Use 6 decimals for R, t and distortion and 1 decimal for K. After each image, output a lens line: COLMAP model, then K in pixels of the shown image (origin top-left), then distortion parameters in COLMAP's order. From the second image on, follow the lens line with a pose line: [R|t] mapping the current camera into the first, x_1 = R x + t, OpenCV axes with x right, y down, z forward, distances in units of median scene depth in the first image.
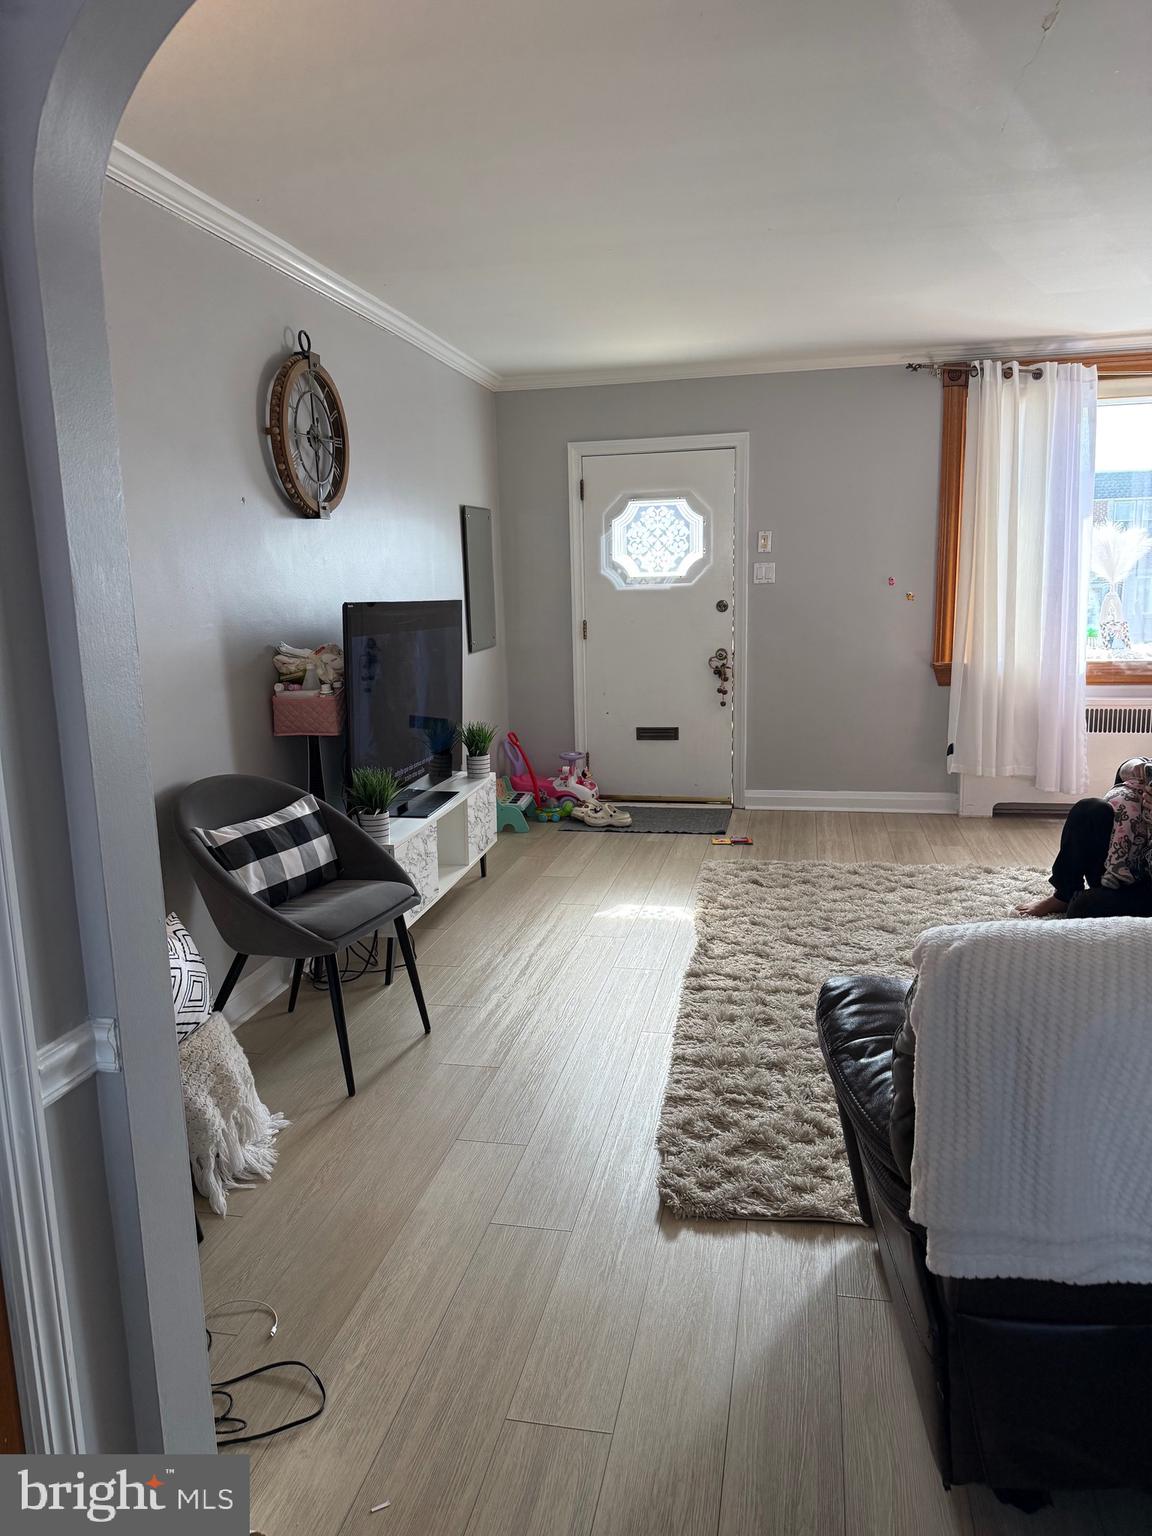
lens RADIAL K [[1081.4, 0, 576.0], [0, 1081.4, 768.0], [0, 0, 1]] dist [0.185436, -0.310050]
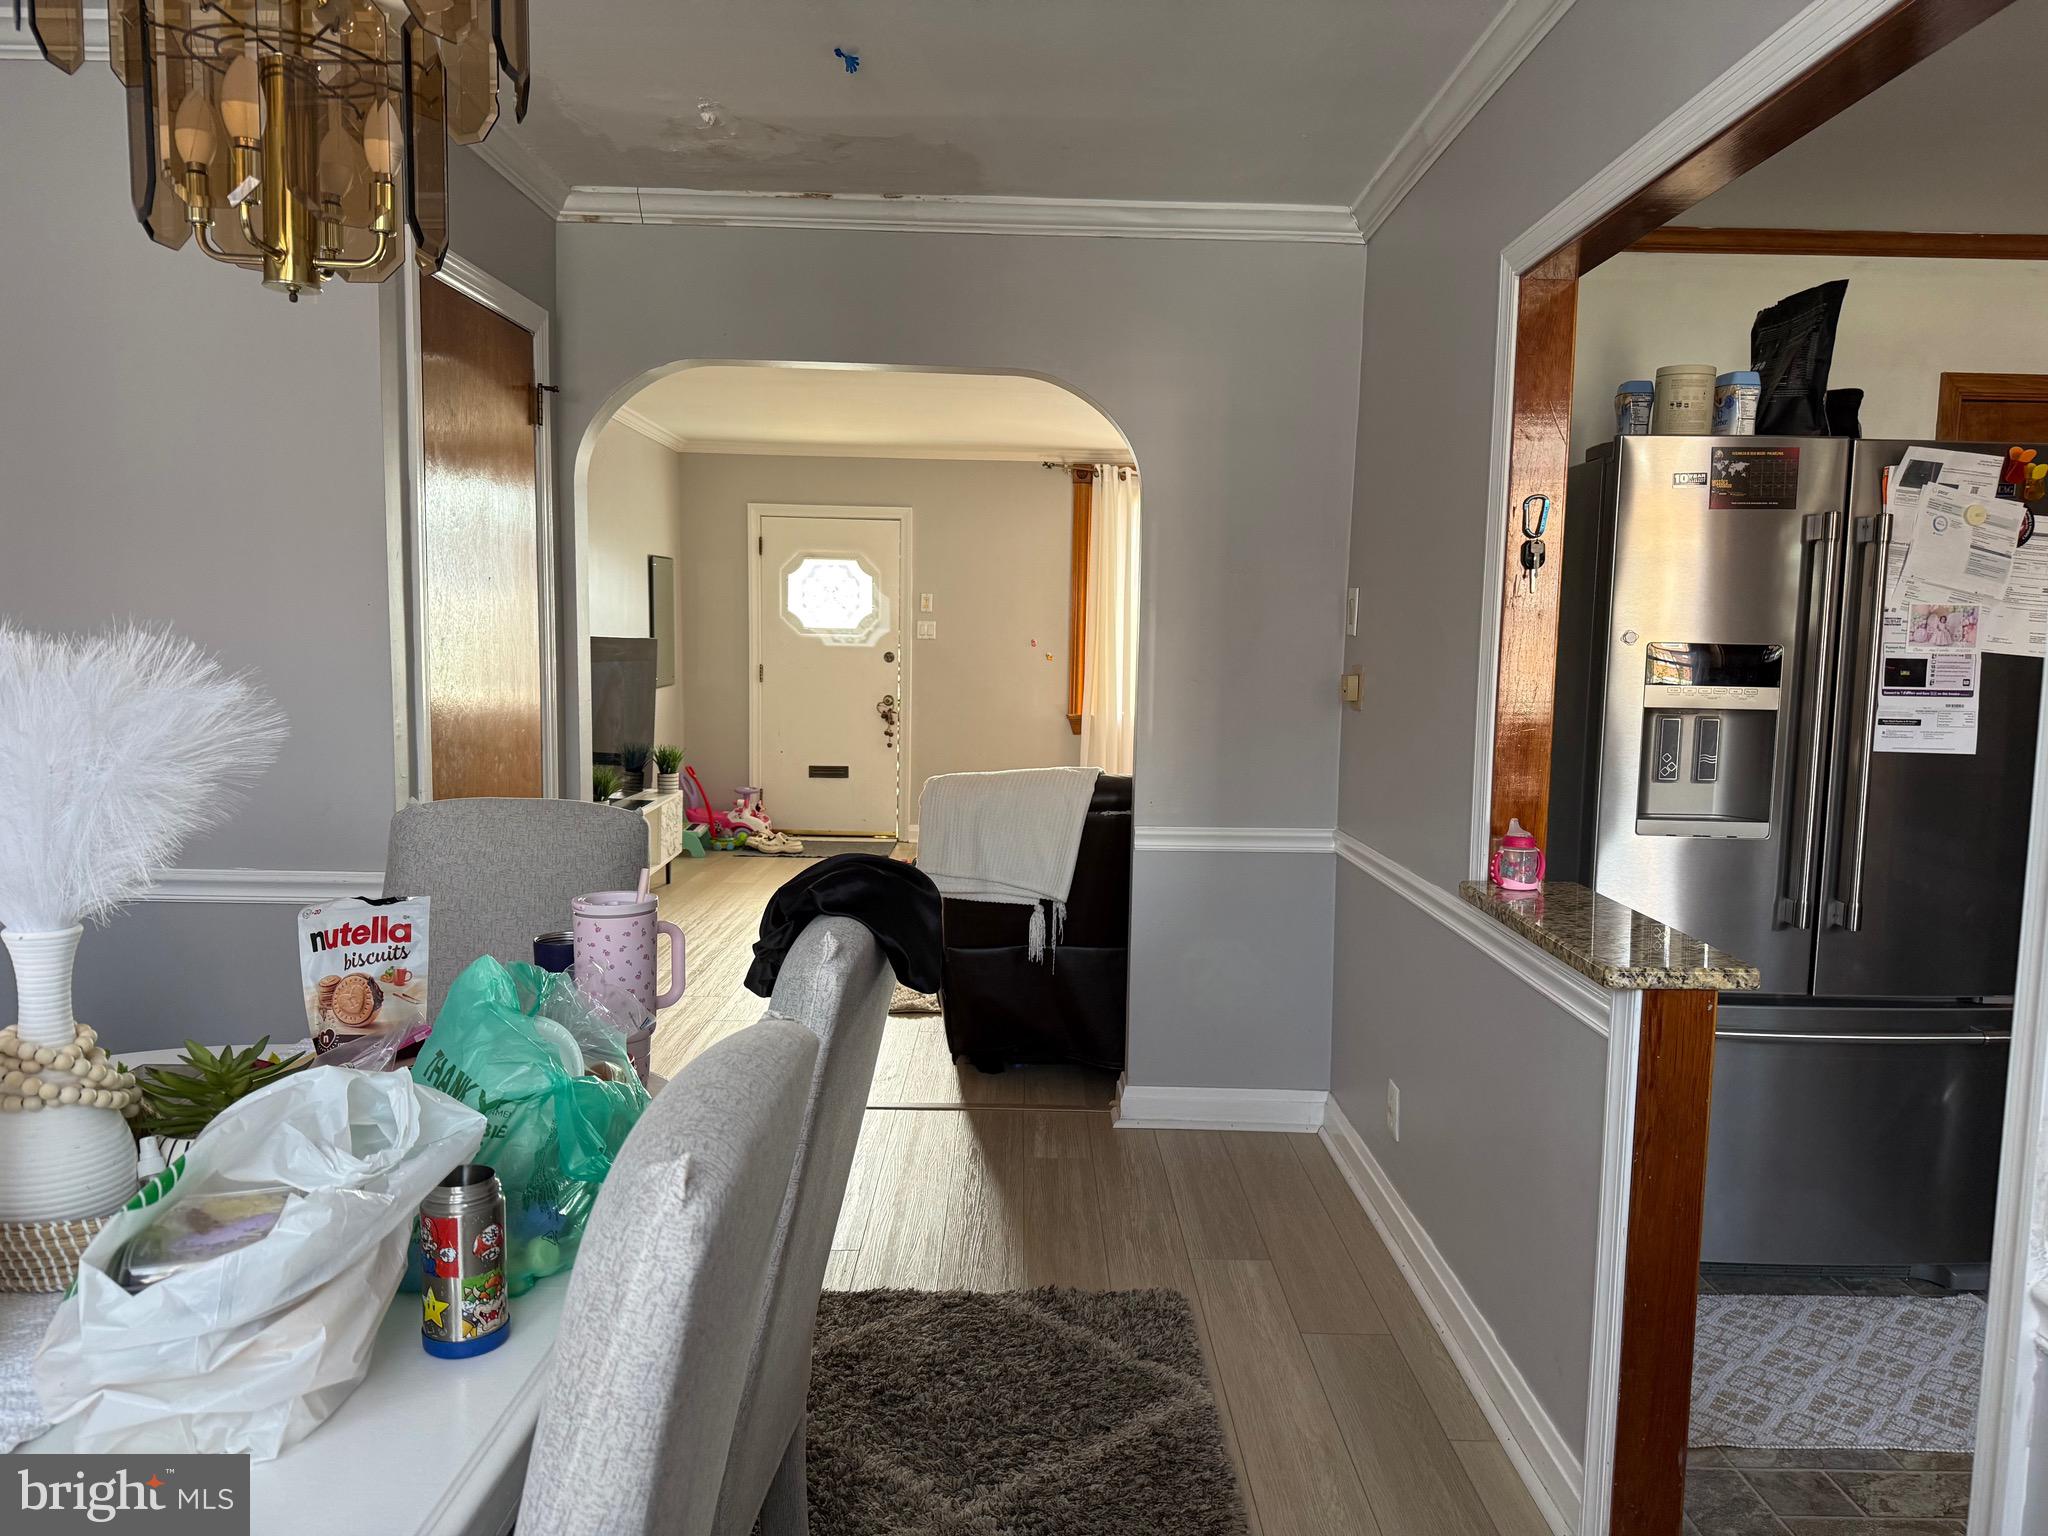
lens RADIAL K [[1441.9, 0, 1024.0], [0, 1441.9, 768.0], [0, 0, 1]] dist [0.185436, -0.310050]
pose [[0.978712, 0.023266, 0.203913, -0.029190], [-0.006283, 0.996485, -0.083541, 0.086840], [-0.205140, 0.080481, 0.975418, -0.459369]]
